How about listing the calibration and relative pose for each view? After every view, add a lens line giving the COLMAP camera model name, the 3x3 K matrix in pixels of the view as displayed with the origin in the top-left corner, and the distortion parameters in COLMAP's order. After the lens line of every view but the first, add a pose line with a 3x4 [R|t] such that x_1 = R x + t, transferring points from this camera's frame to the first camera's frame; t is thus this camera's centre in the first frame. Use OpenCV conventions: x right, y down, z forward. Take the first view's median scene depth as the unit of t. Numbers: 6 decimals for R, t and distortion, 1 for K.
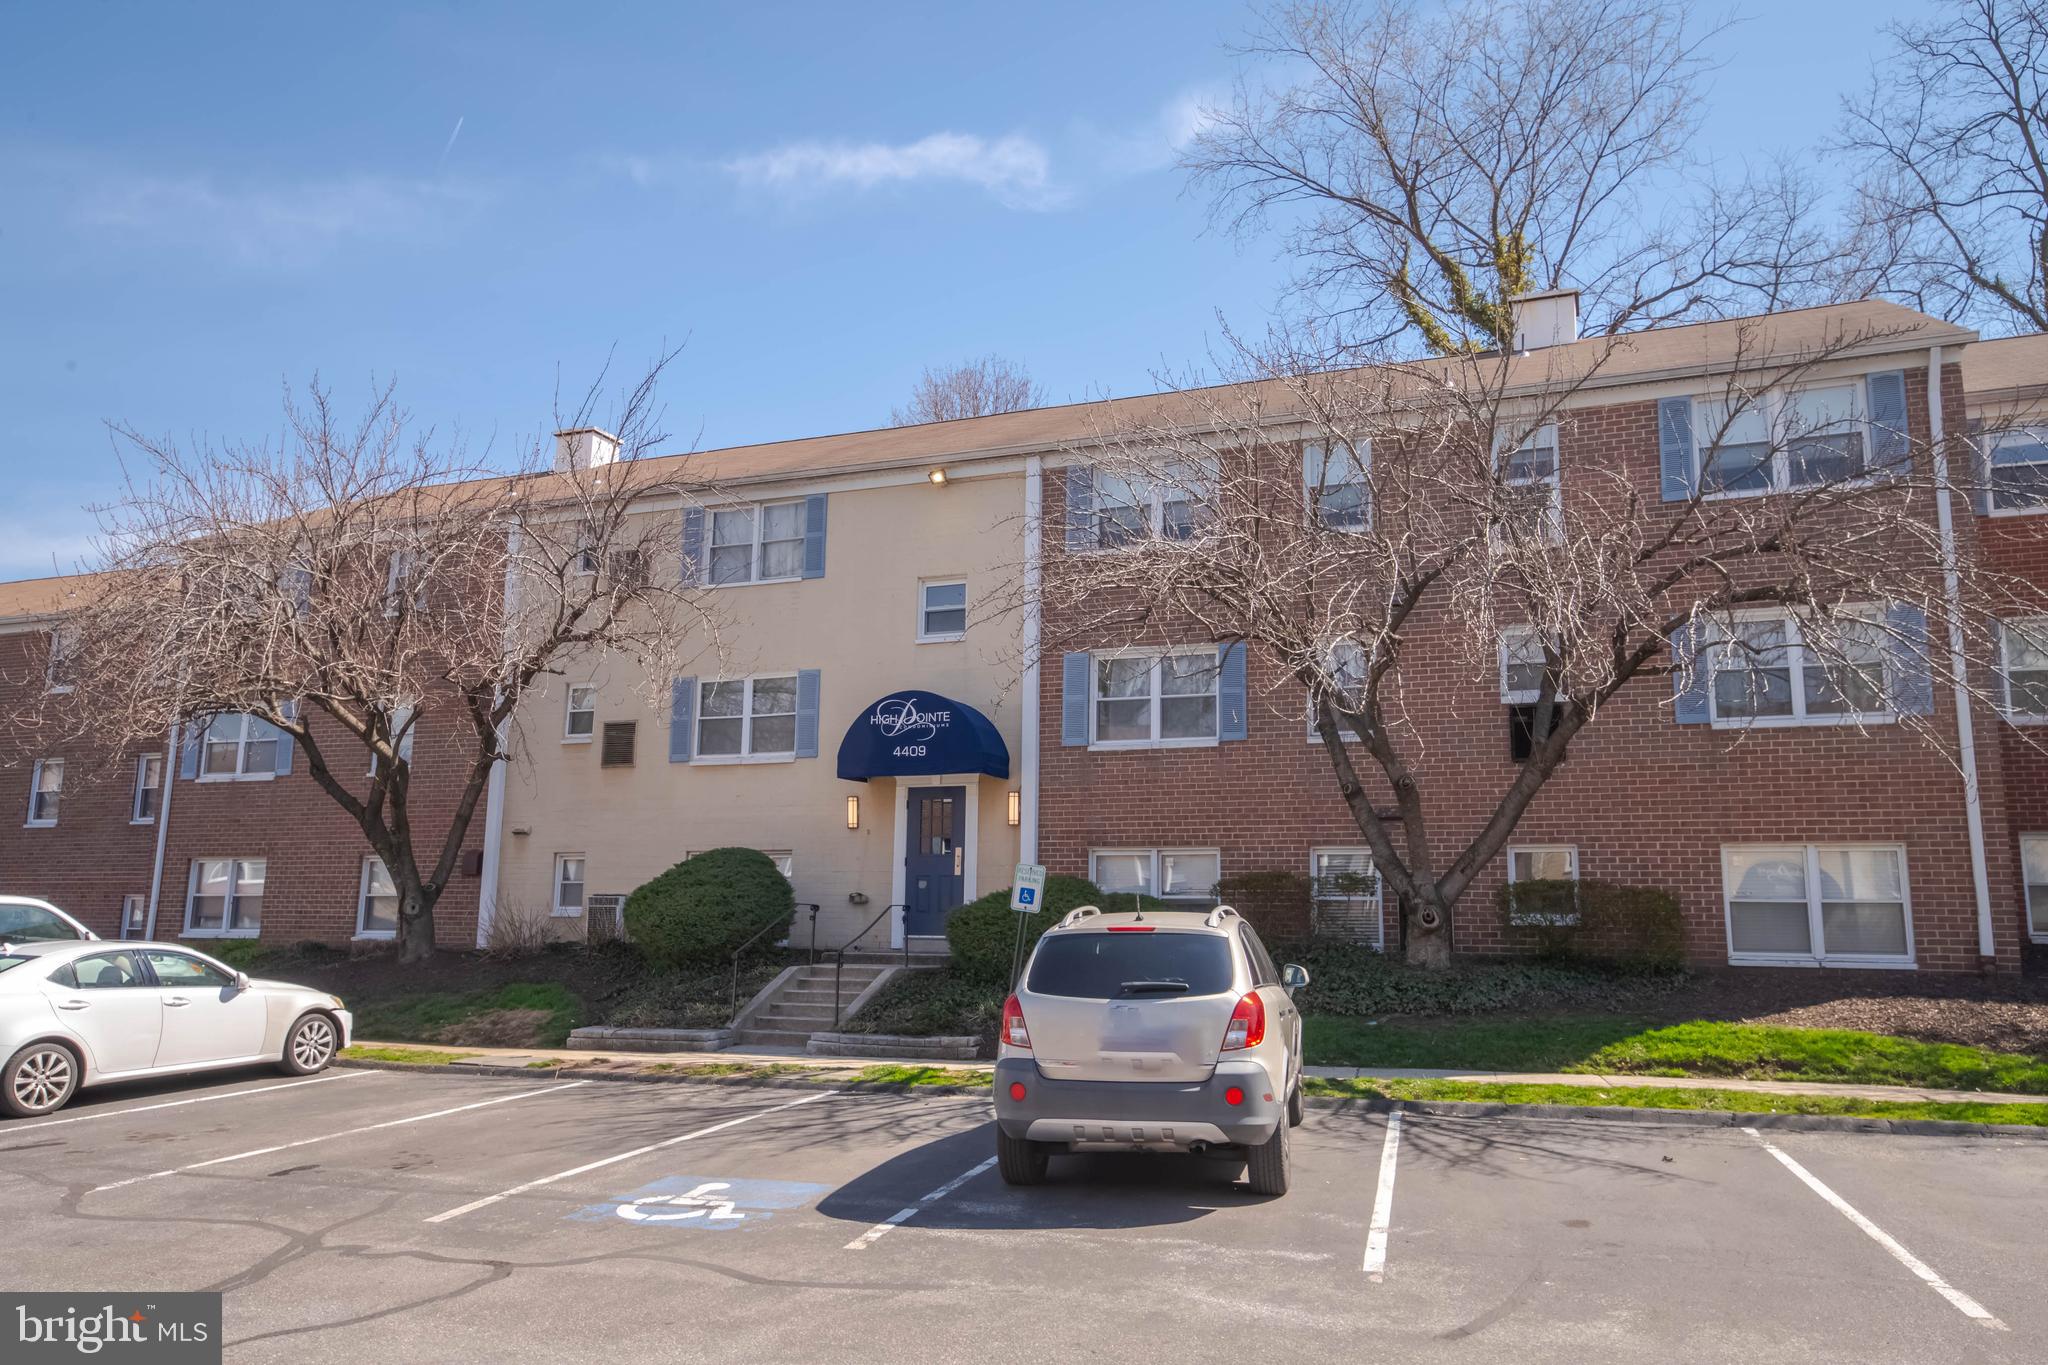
lens RADIAL K [[1477.8, 0, 1016.8], [0, 1477.8, 692.3], [0, 0, 1]] dist [0.029026, 0.002088]
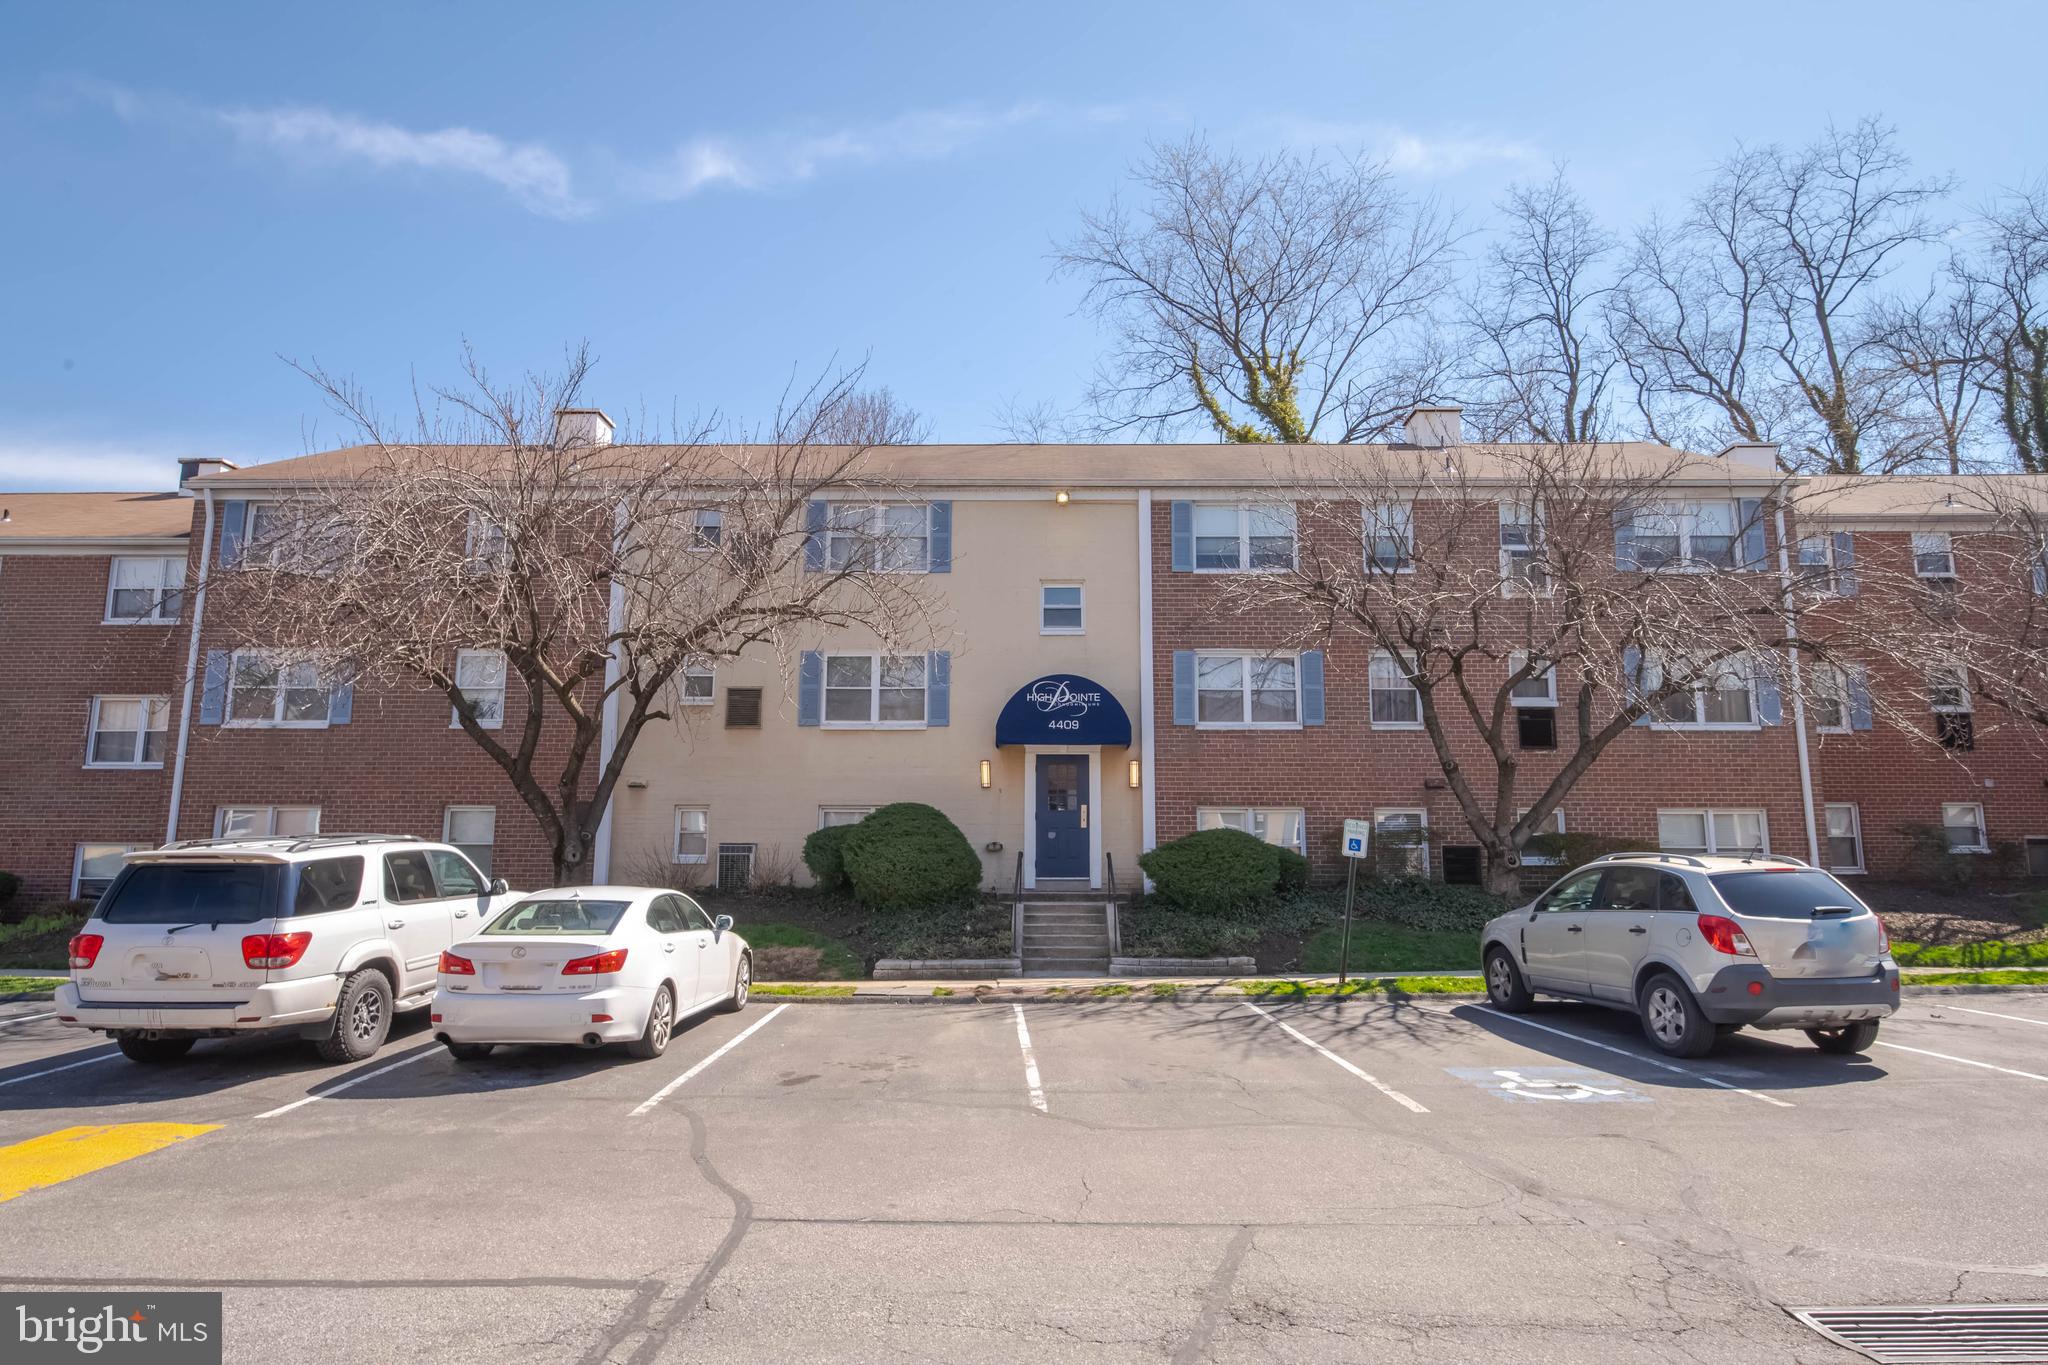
lens RADIAL K [[1232.1, 0, 1022.6], [0, 1232.1, 688.7], [0, 0, 1]] dist [0.019745, -0.009490]
pose [[0.932723, 0.044369, 0.357853, -0.450688], [-0.048675, 0.998810, 0.003030, 0.008829], [-0.357293, -0.020245, 0.933773, 0.072749]]
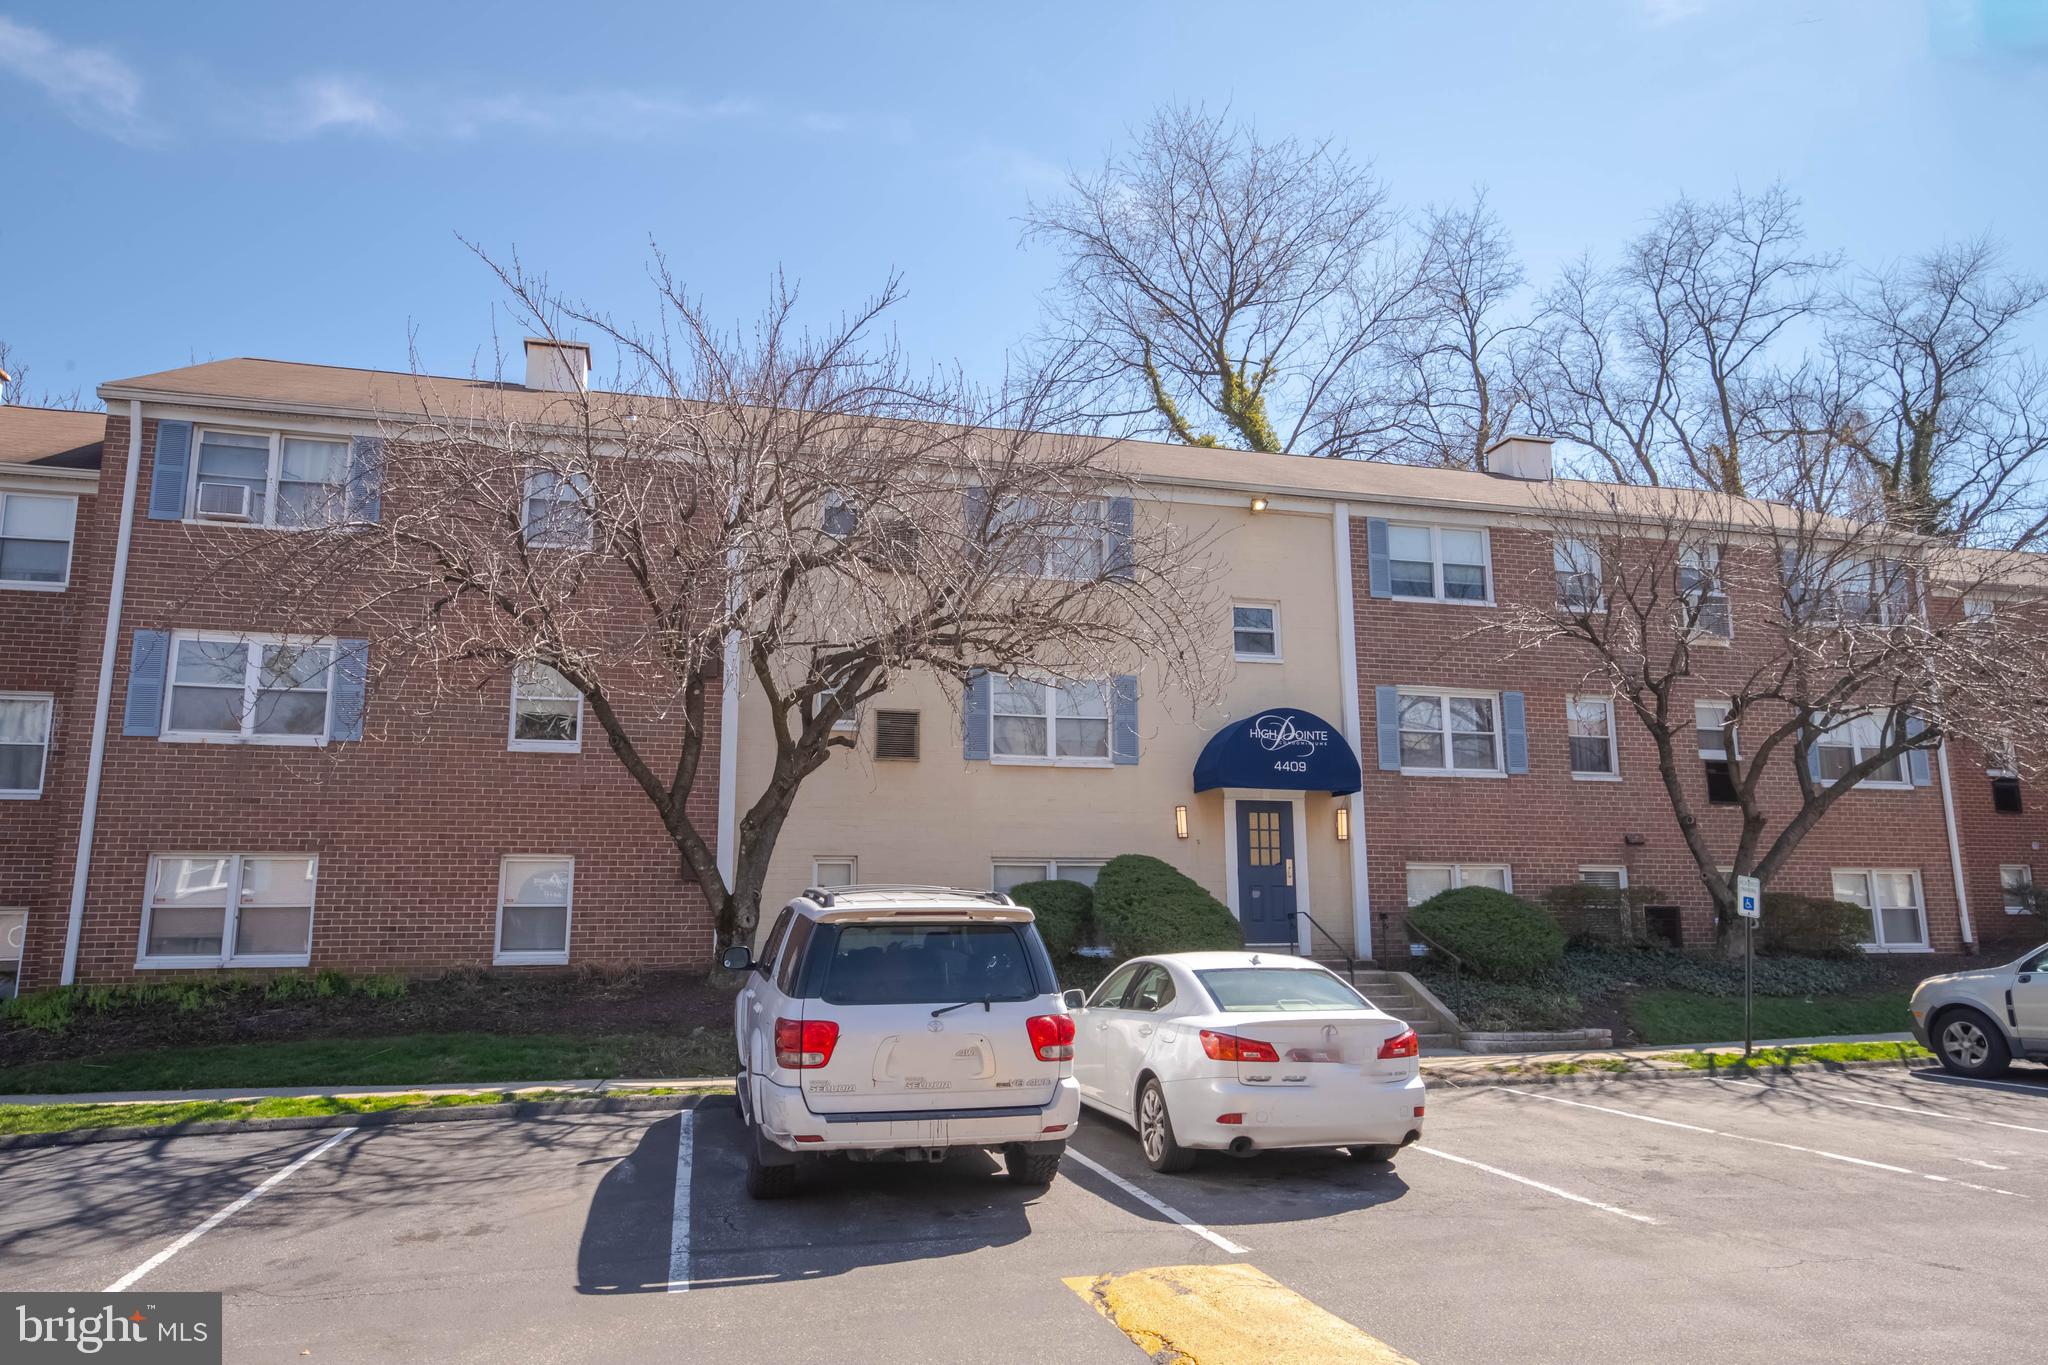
lens RADIAL K [[1446.8, 0, 1032.6], [0, 1446.8, 683.9], [0, 0, 1]] dist [0.026930, 0.003021]
pose [[0.793722, 0.090998, 0.601436, -0.813806], [-0.079850, 0.995778, -0.045283, 0.041509], [-0.603017, -0.012082, 0.797637, 0.284573]]
